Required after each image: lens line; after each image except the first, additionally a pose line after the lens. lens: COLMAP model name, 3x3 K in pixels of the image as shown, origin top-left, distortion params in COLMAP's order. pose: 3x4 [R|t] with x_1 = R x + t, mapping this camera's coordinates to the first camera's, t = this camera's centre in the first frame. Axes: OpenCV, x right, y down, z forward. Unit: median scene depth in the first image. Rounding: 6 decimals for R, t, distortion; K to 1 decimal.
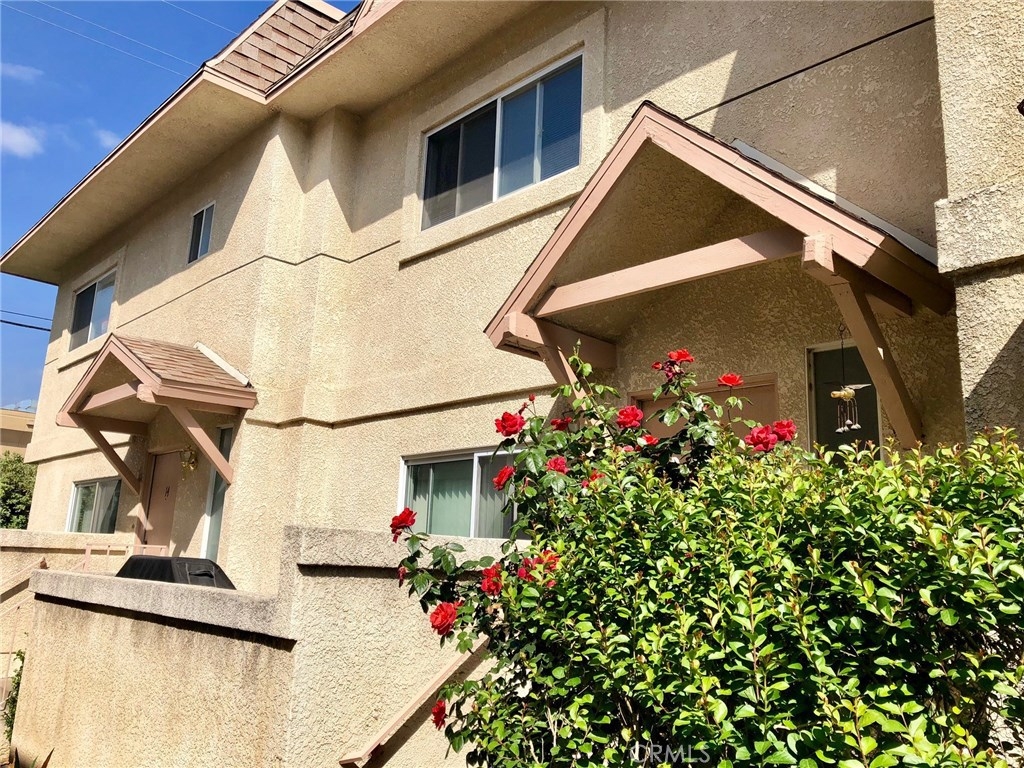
lens RADIAL K [[822.0, 0, 509.6], [0, 822.0, 381.5], [0, 0, 1]] dist [0.028852, -0.014383]
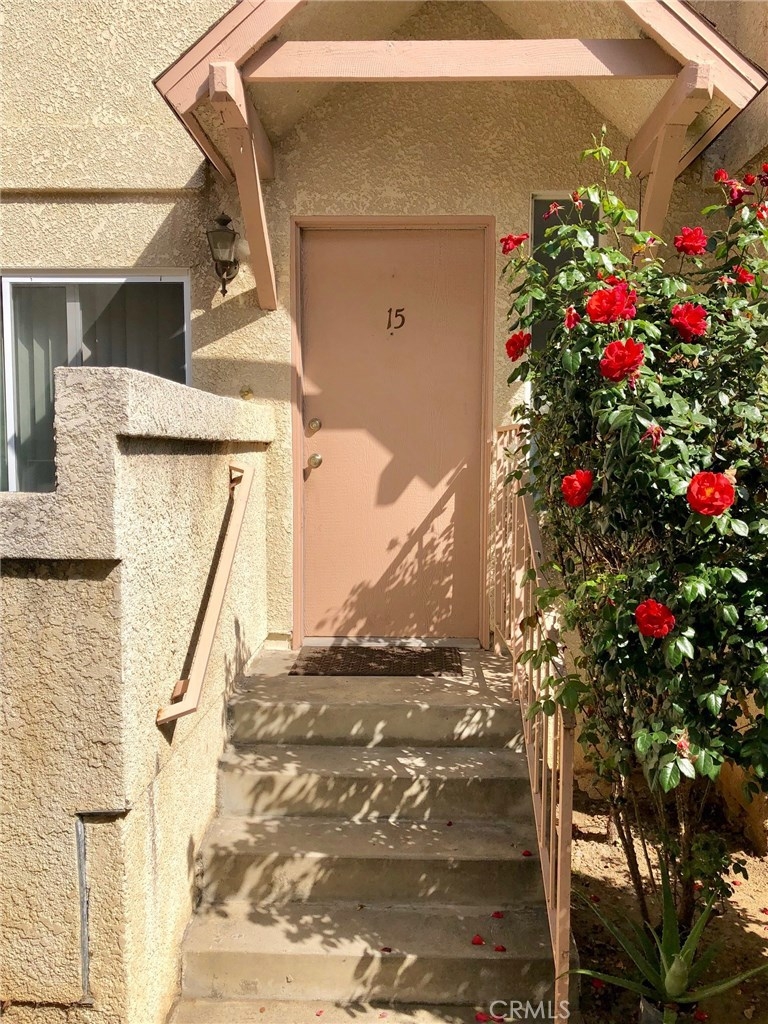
lens RADIAL K [[822.0, 0, 385.8], [0, 822.0, 506.6], [0, 0, 1]] dist [0.028852, -0.014383]
pose [[0.697990, -0.096741, 0.709543, -0.435878], [-0.118164, 0.961692, 0.247359, 0.085362], [-0.706291, -0.256496, 0.659820, 0.383736]]
